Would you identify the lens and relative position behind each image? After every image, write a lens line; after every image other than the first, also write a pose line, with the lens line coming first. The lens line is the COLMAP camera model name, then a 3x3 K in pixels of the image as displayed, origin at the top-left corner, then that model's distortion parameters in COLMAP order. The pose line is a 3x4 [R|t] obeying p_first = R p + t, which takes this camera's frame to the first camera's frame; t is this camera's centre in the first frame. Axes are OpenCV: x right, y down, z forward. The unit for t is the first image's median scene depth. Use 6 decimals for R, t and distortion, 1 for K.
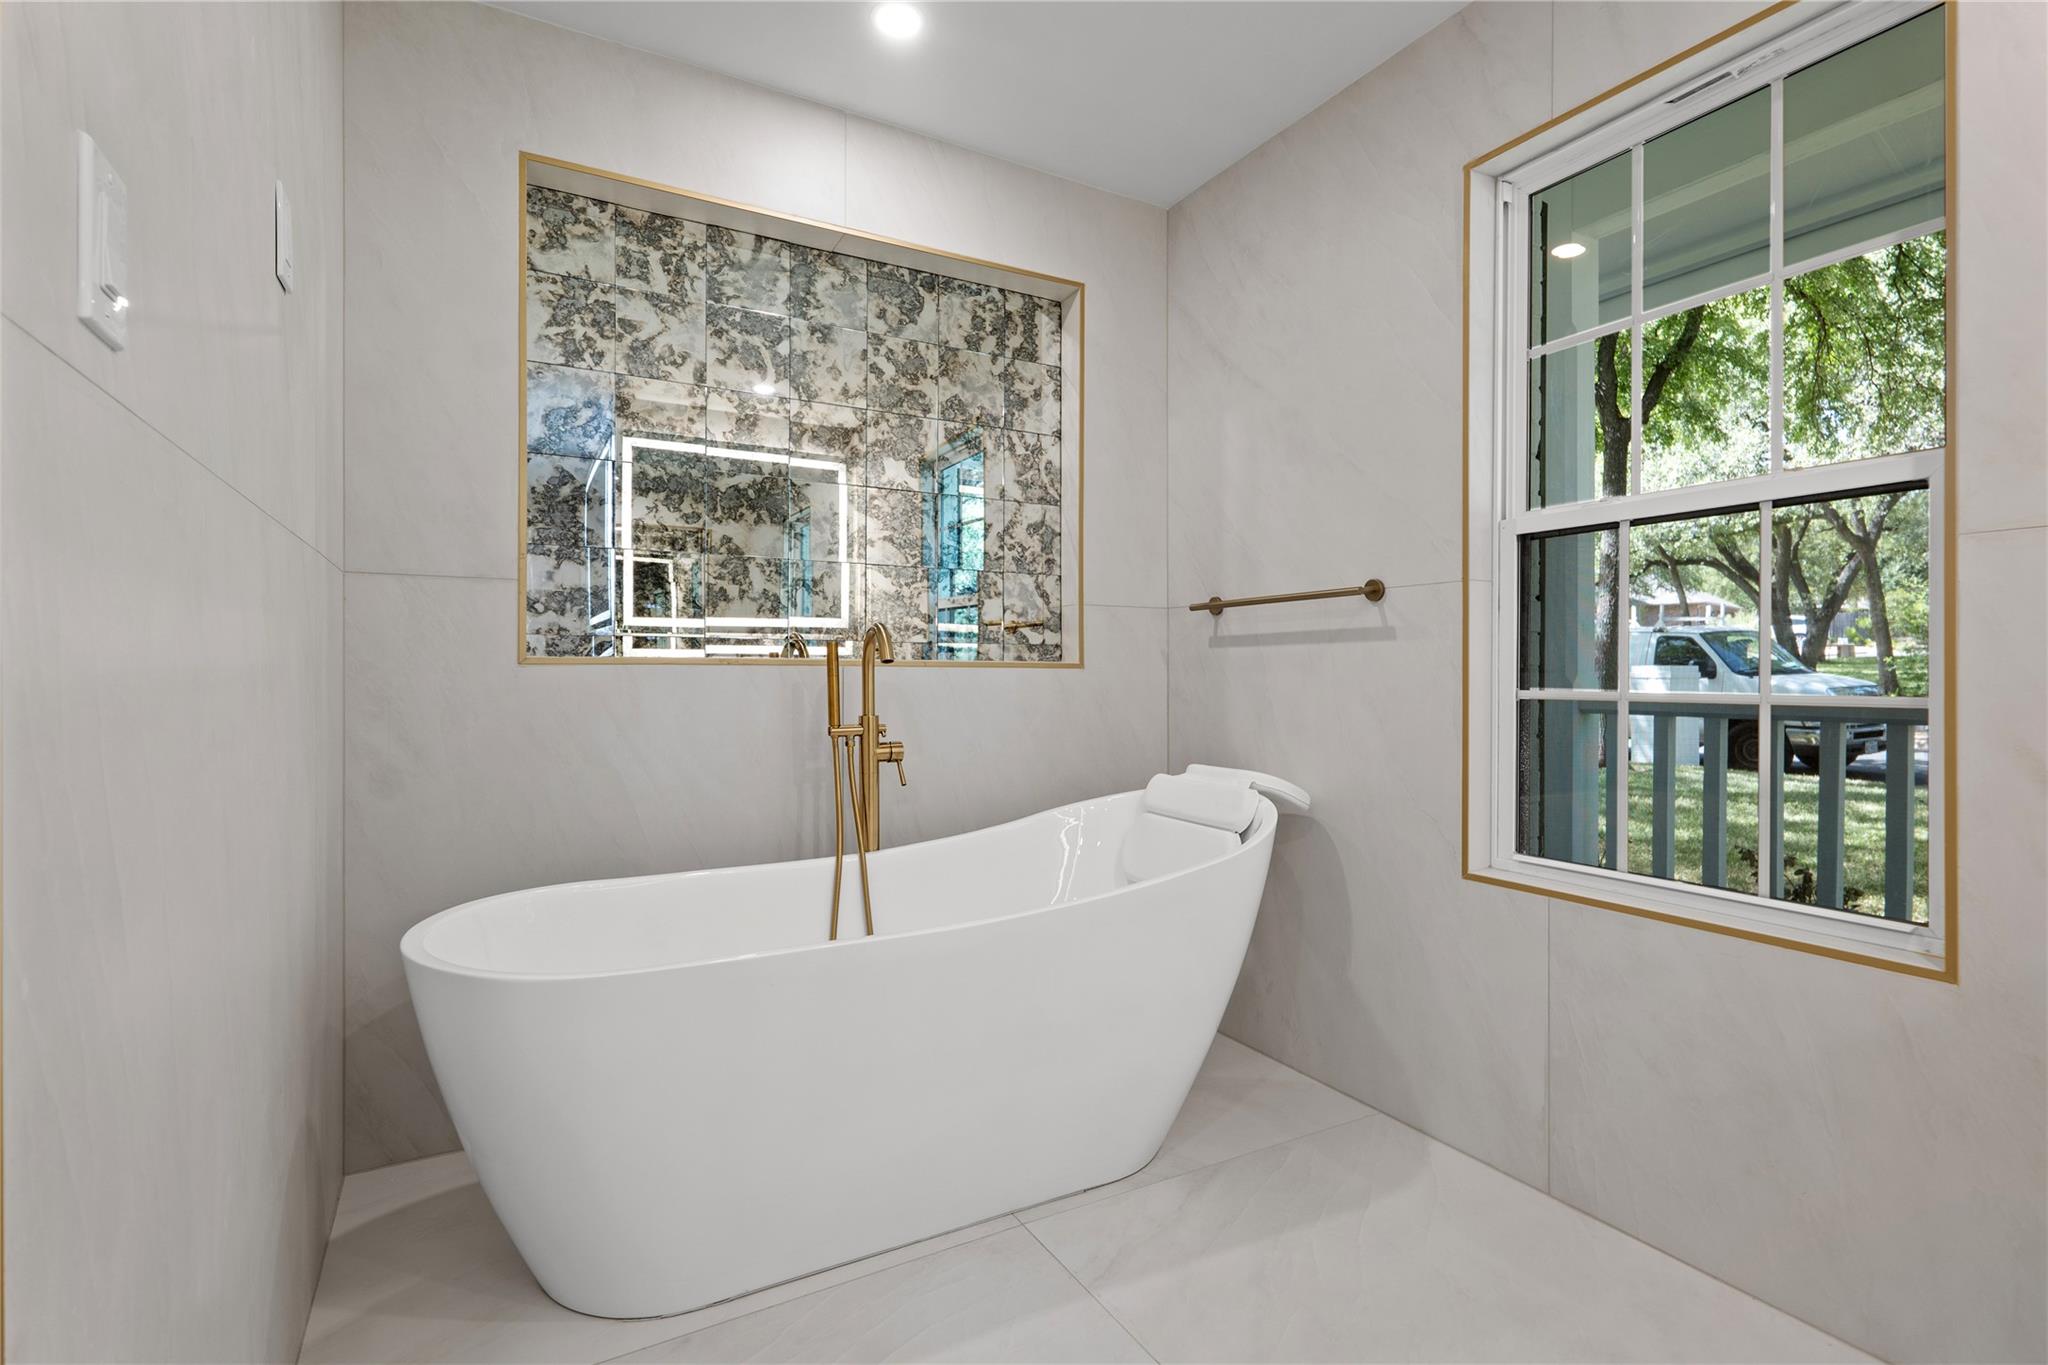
lens RADIAL K [[973.0, 0, 1036.9], [0, 973.0, 672.0], [0, 0, 1]] dist [-0.001822, -0.000015]
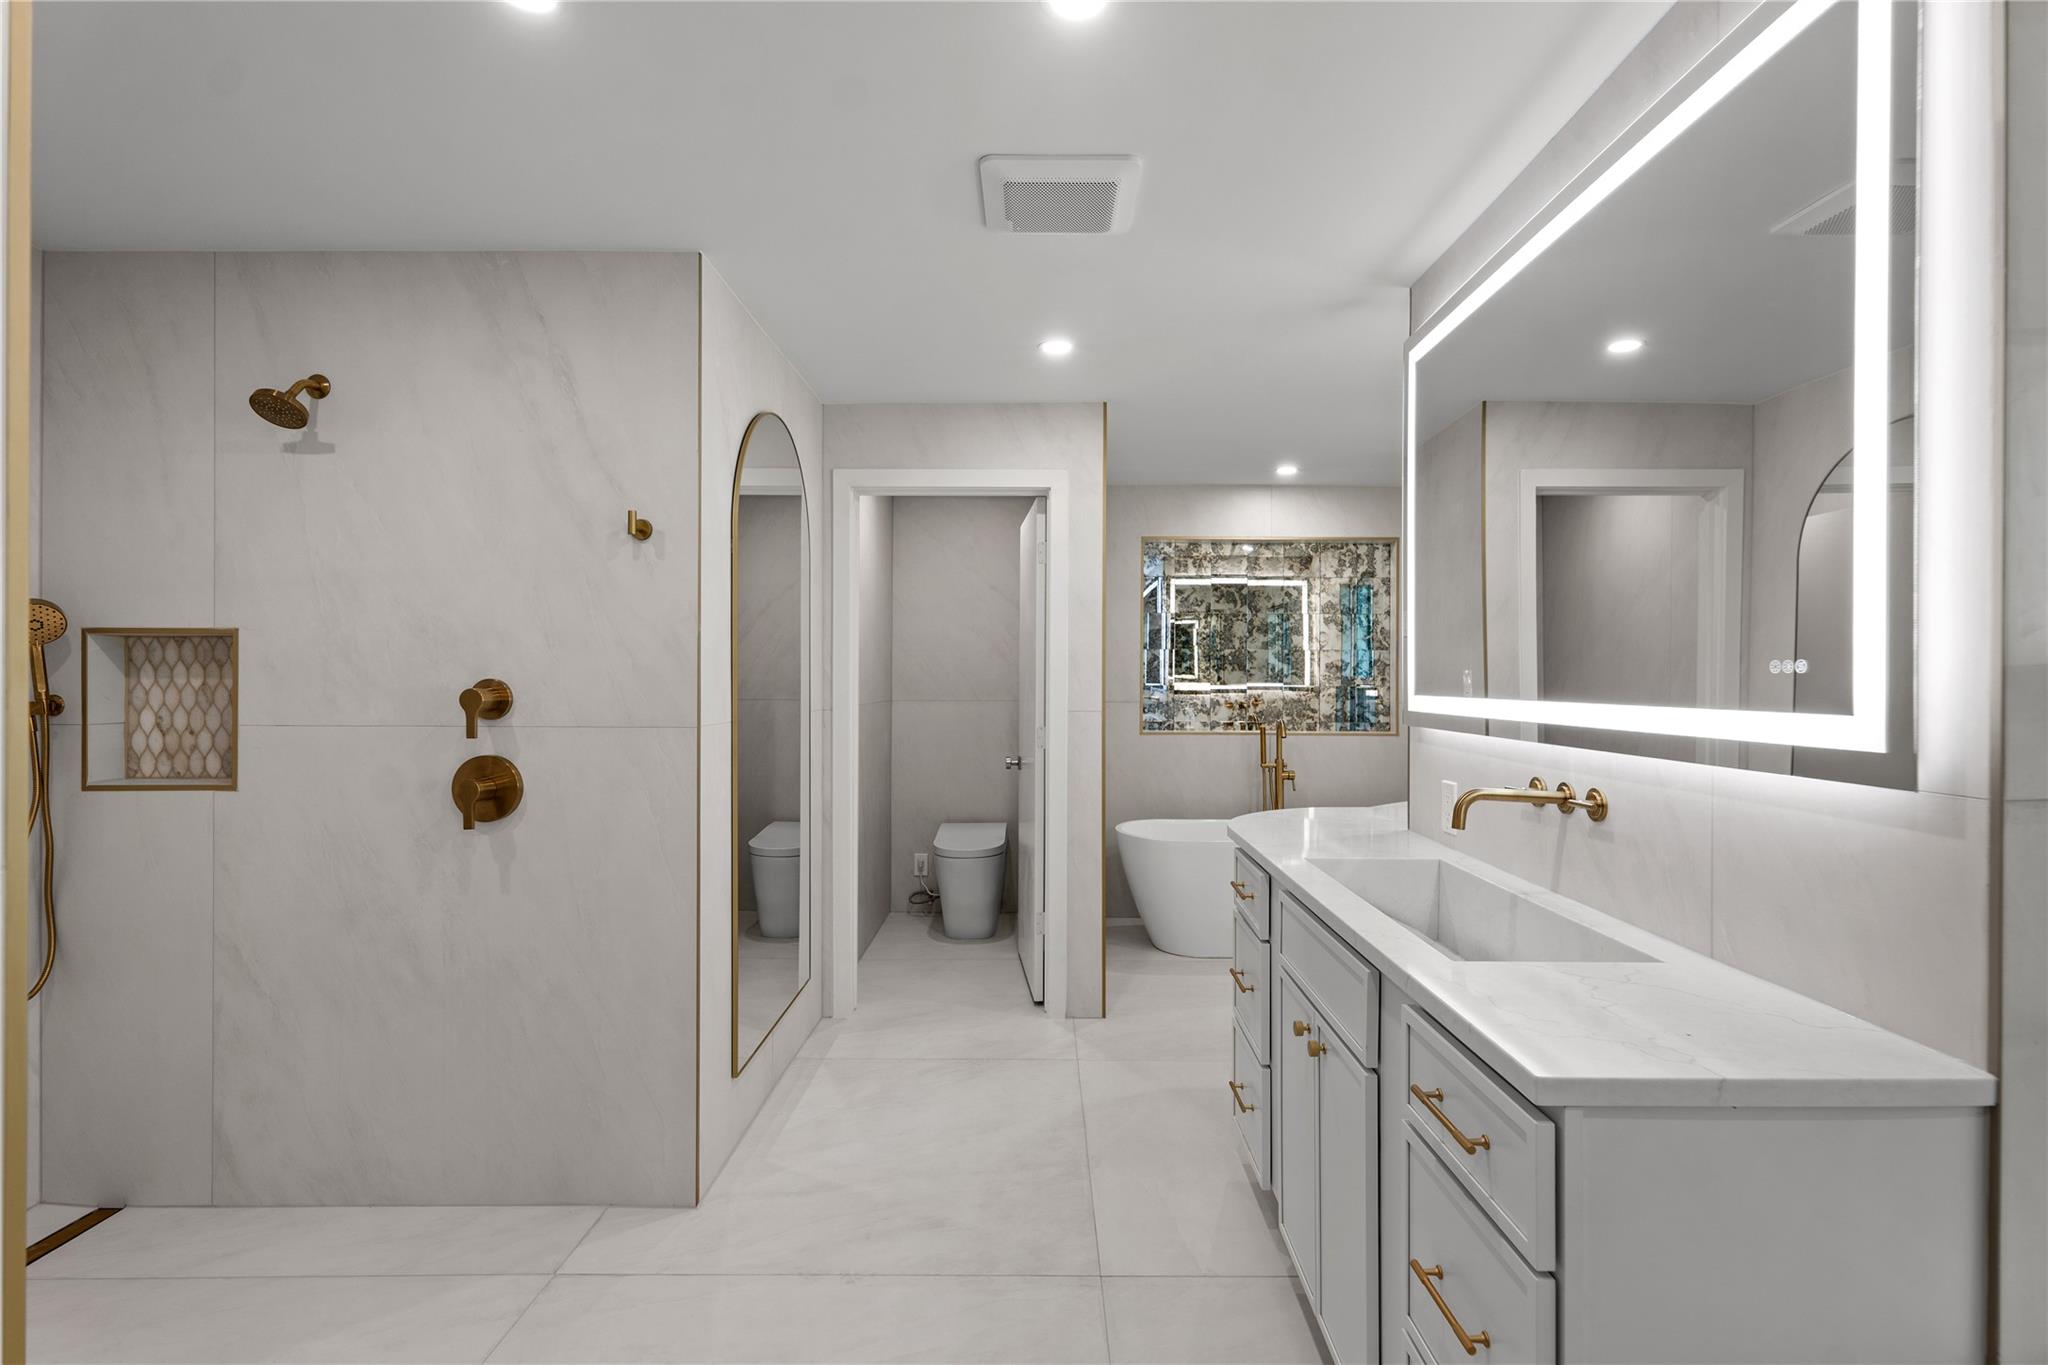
lens RADIAL K [[973.0, 0, 1028.7], [0, 973.0, 680.7], [0, 0, 1]] dist [-0.001822, -0.000015]
pose [[0.865010, -0.001129, -0.501753, 0.393110], [-0.000134, 0.999997, -0.002481, -0.111891], [0.501755, 0.002214, 0.865007, -1.074738]]
